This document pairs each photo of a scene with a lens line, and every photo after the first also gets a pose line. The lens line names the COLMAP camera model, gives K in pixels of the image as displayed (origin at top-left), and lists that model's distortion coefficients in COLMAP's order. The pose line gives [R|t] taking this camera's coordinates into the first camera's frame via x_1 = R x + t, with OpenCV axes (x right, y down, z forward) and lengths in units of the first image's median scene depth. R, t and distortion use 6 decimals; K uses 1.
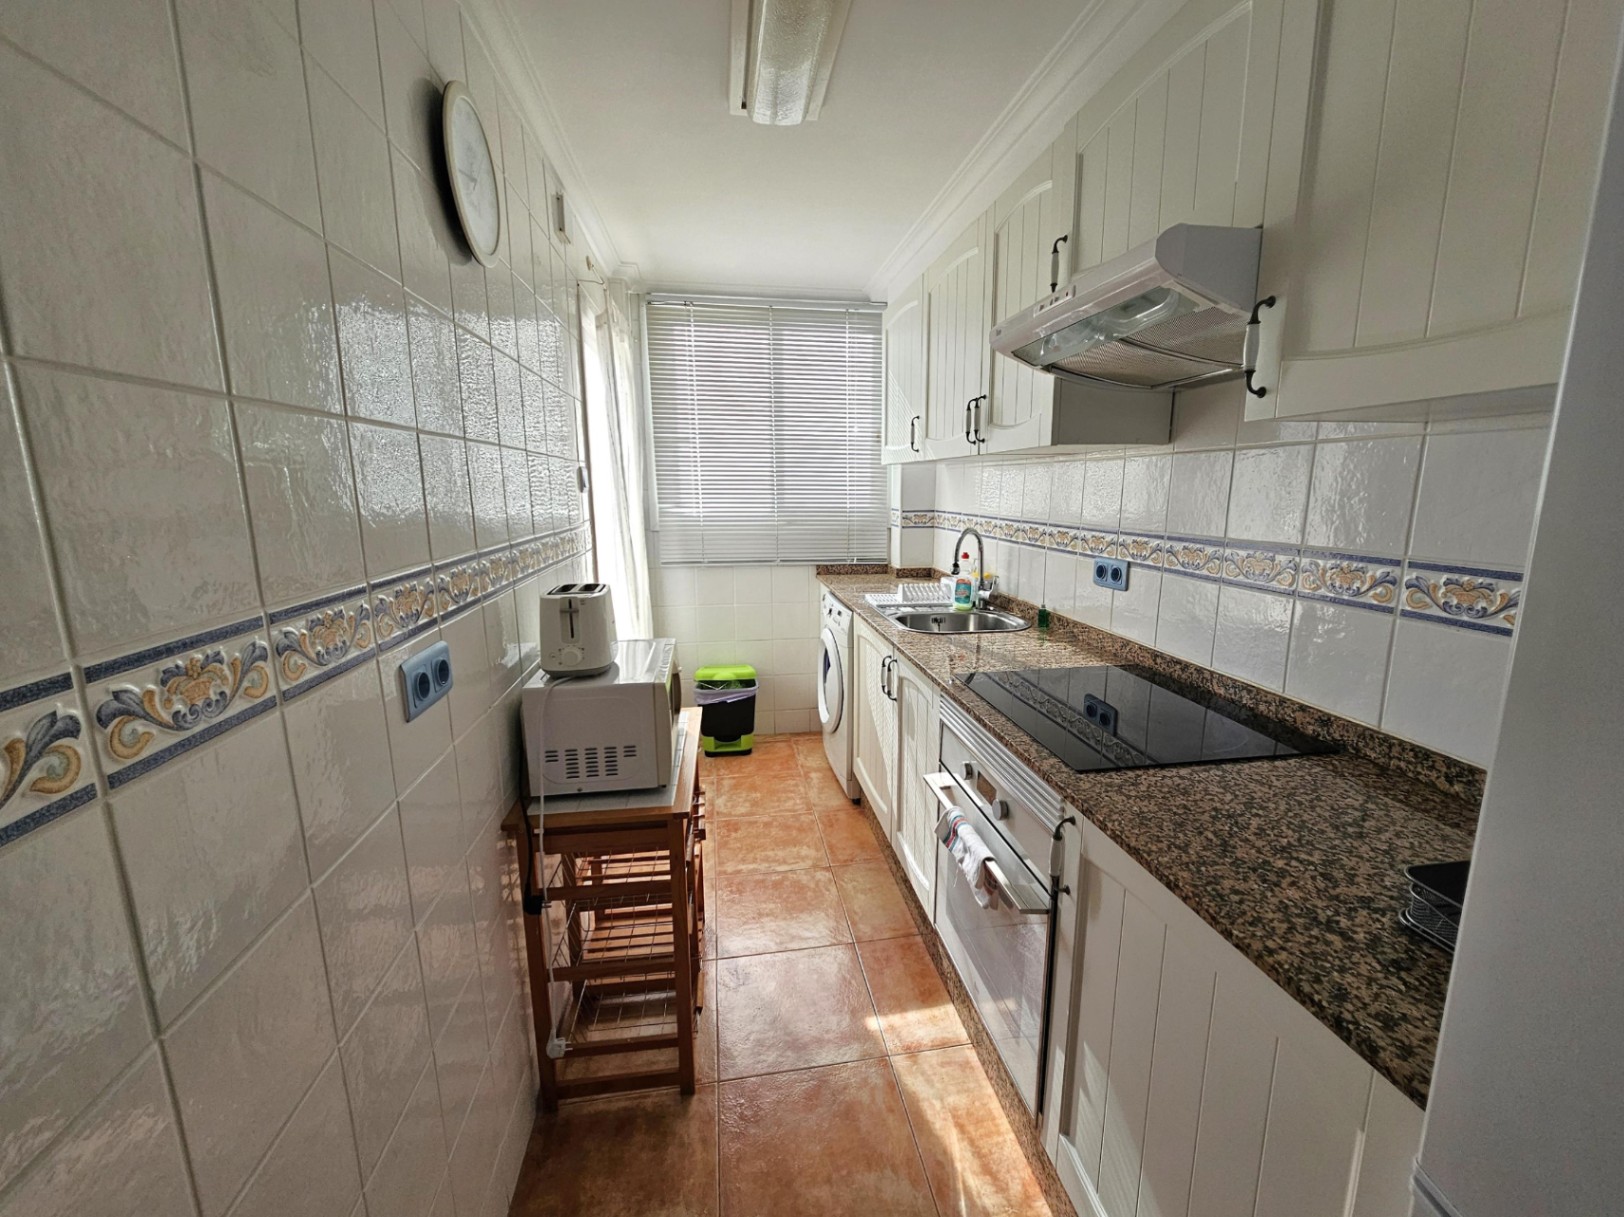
lens RADIAL K [[662.7, 0, 813.9], [0, 662.7, 607.7], [0, 0, 1]] dist [-0.002370, -0.001117]
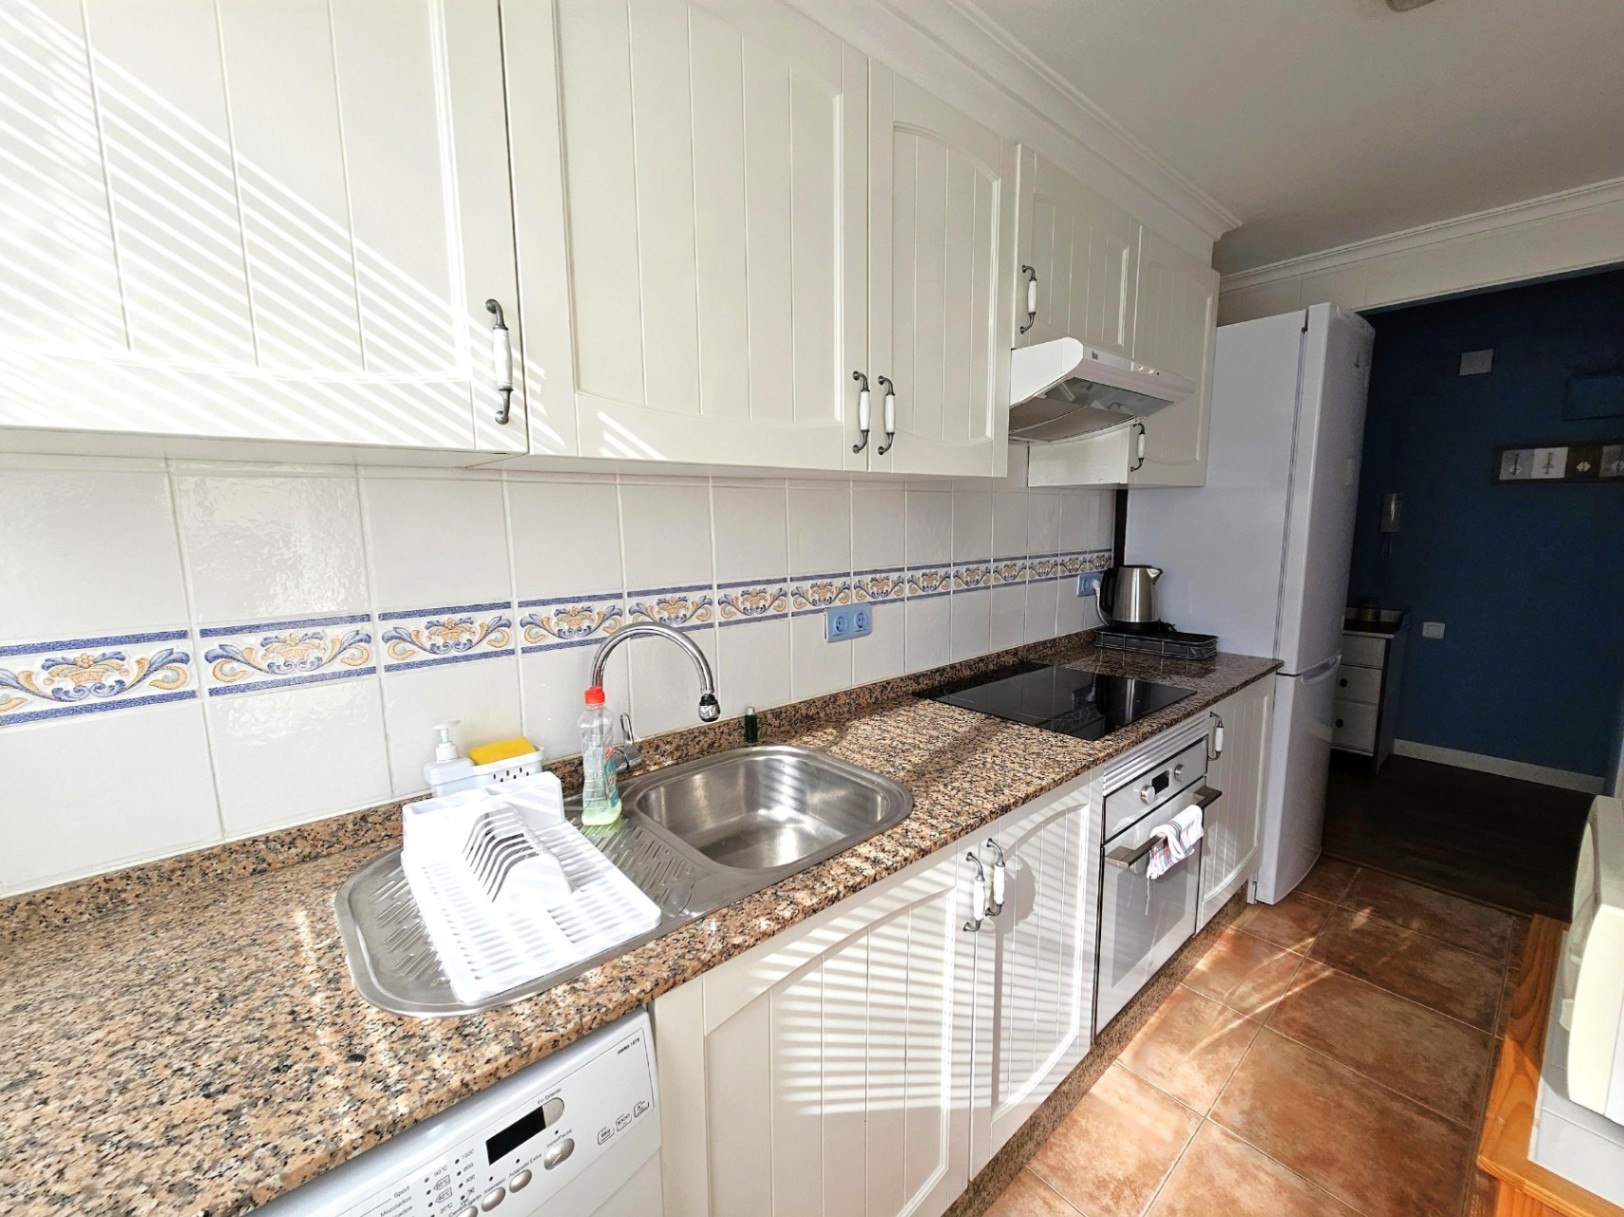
lens RADIAL K [[662.7, 0, 808.0], [0, 662.7, 608.3], [0, 0, 1]] dist [-0.002370, -0.001117]
pose [[-0.531681, -0.100790, 0.840926, -0.248359], [0.168567, 0.960437, 0.221691, -0.265451], [-0.830001, 0.259621, -0.493656, 1.437668]]
